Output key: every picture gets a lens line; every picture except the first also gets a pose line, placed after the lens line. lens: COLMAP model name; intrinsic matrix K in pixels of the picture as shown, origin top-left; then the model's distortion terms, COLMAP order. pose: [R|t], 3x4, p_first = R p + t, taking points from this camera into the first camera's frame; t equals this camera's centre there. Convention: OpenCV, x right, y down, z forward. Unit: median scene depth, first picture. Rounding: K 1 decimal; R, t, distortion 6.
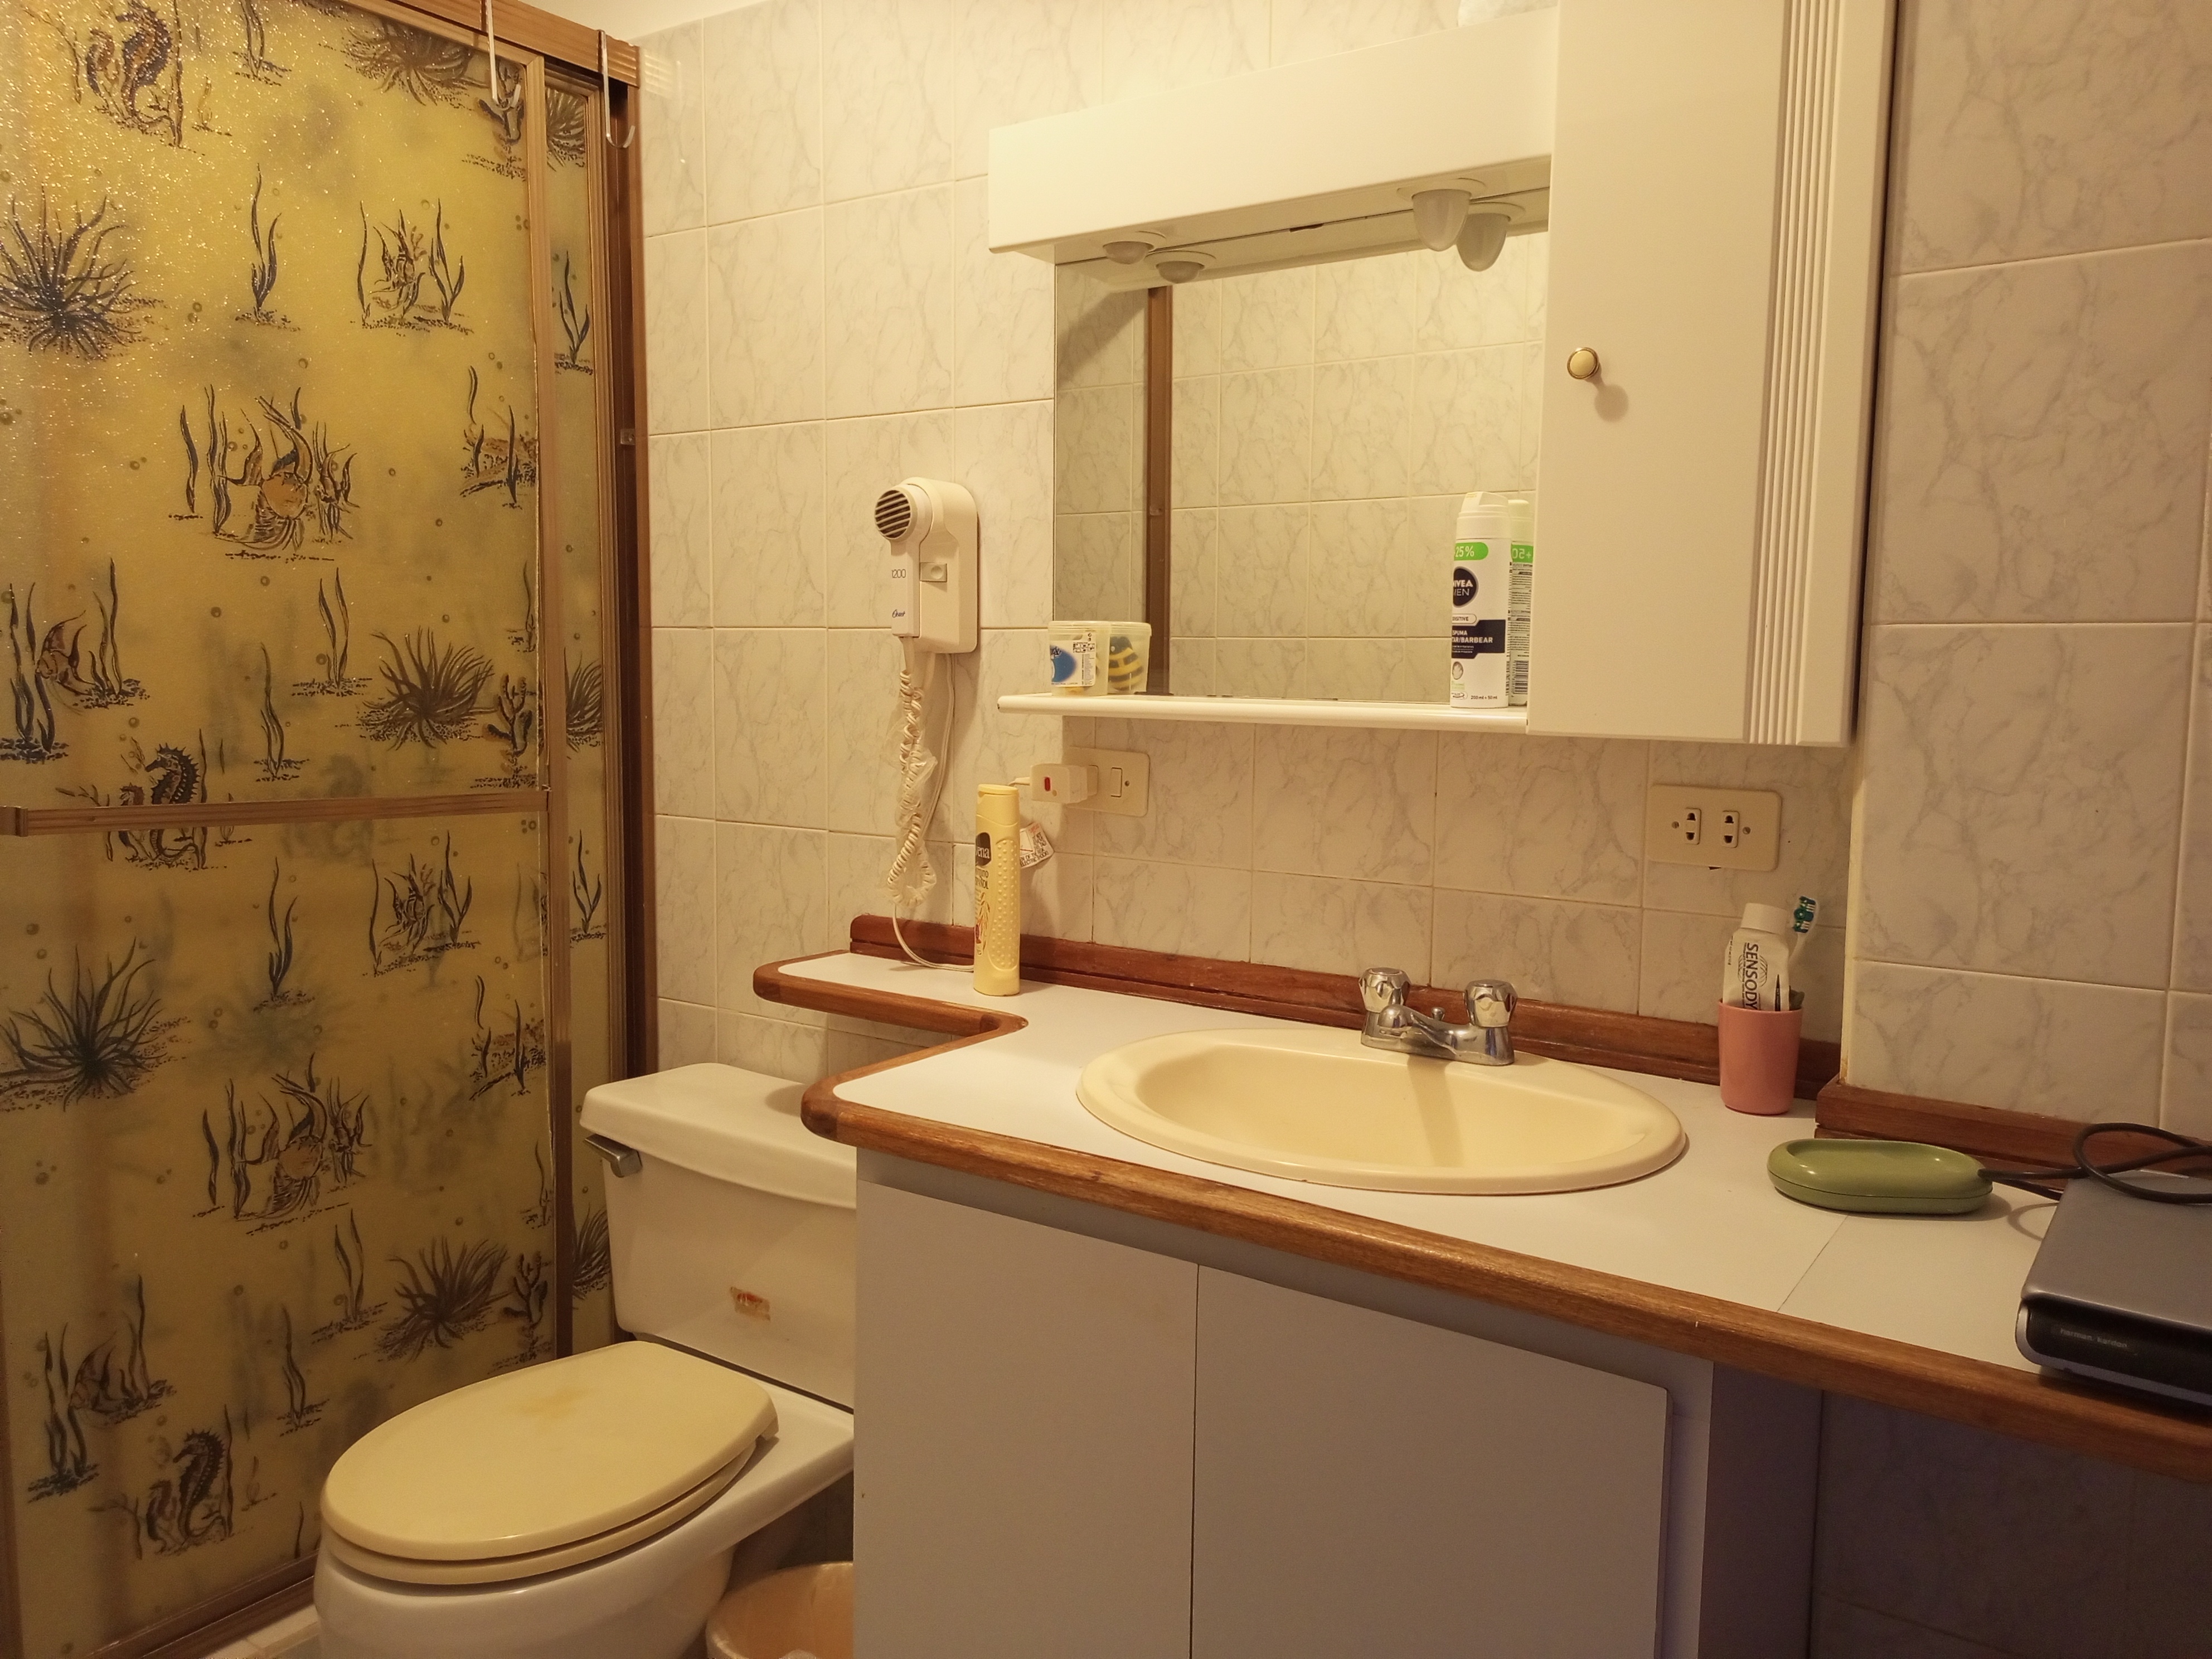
lens RADIAL K [[1643.7, 0, 1109.8], [0, 1643.7, 815.2], [0, 0, 1]] dist [0.055032, -0.054911]
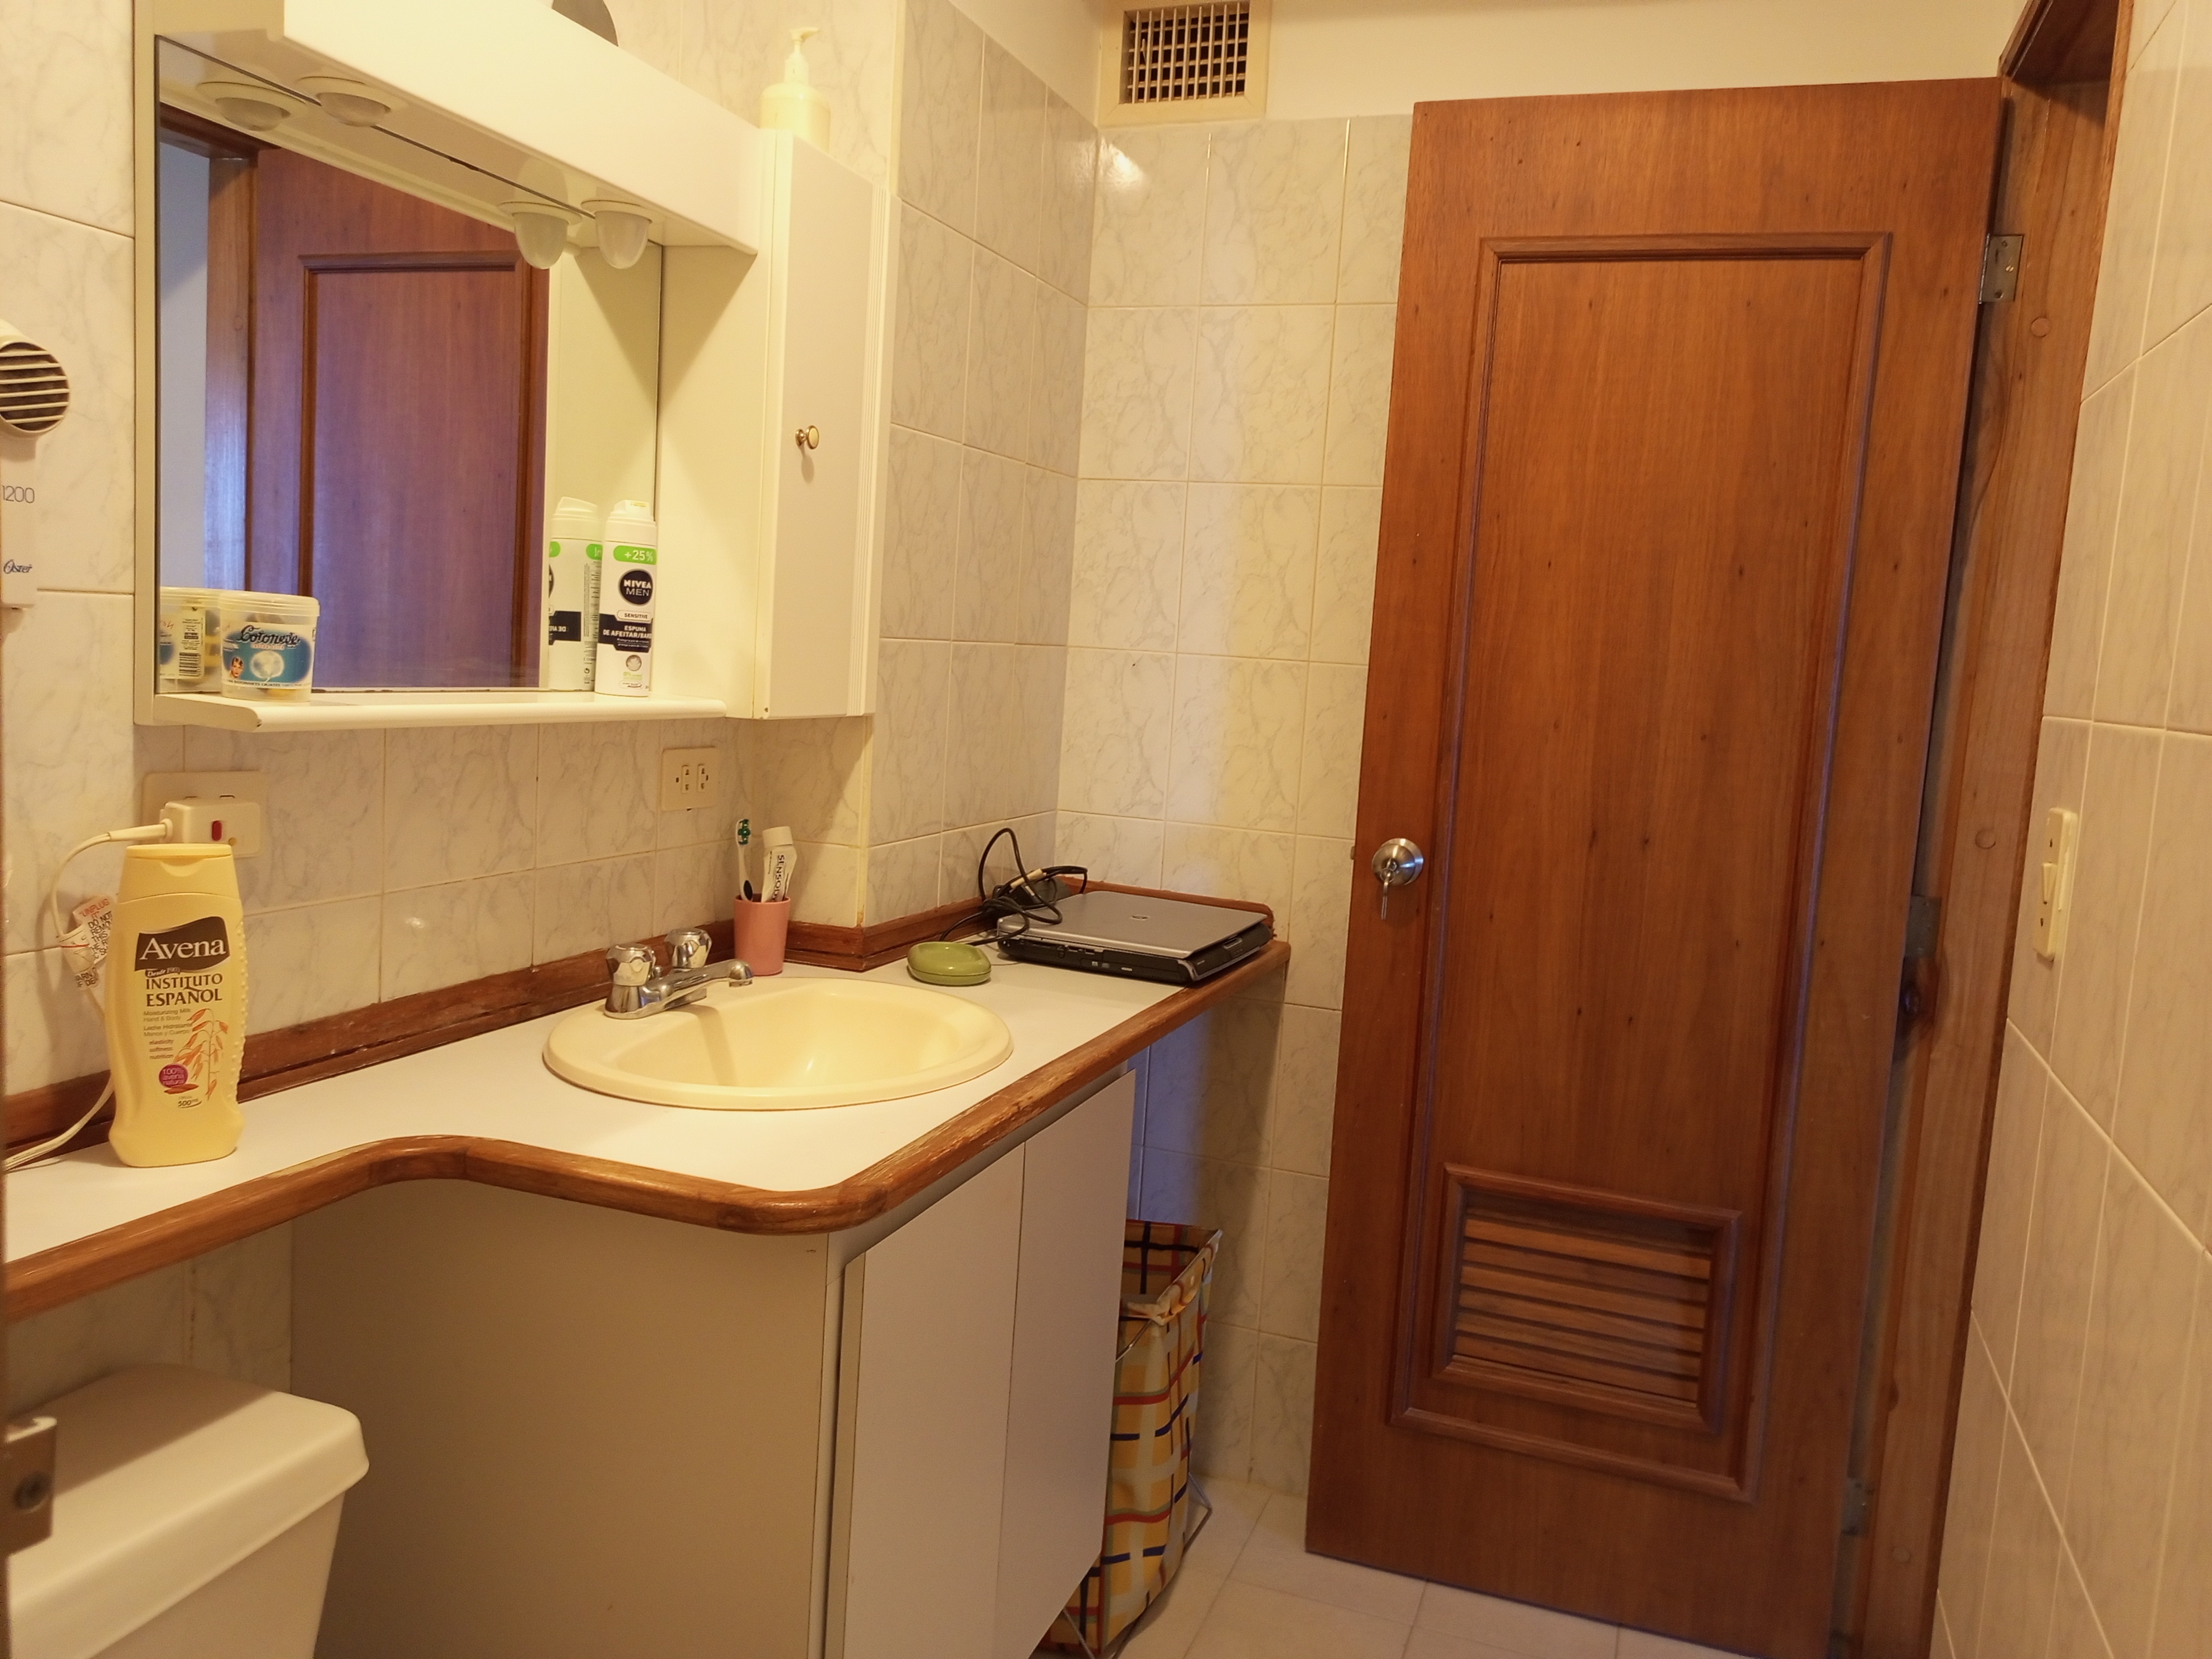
lens RADIAL K [[1643.7, 0, 1109.8], [0, 1643.7, 815.2], [0, 0, 1]] dist [0.055032, -0.054911]
pose [[-0.239477, -0.119404, 0.963532, -0.874560], [0.043420, 0.990099, 0.133488, -0.111190], [-0.969931, 0.073804, -0.231921, 0.885930]]
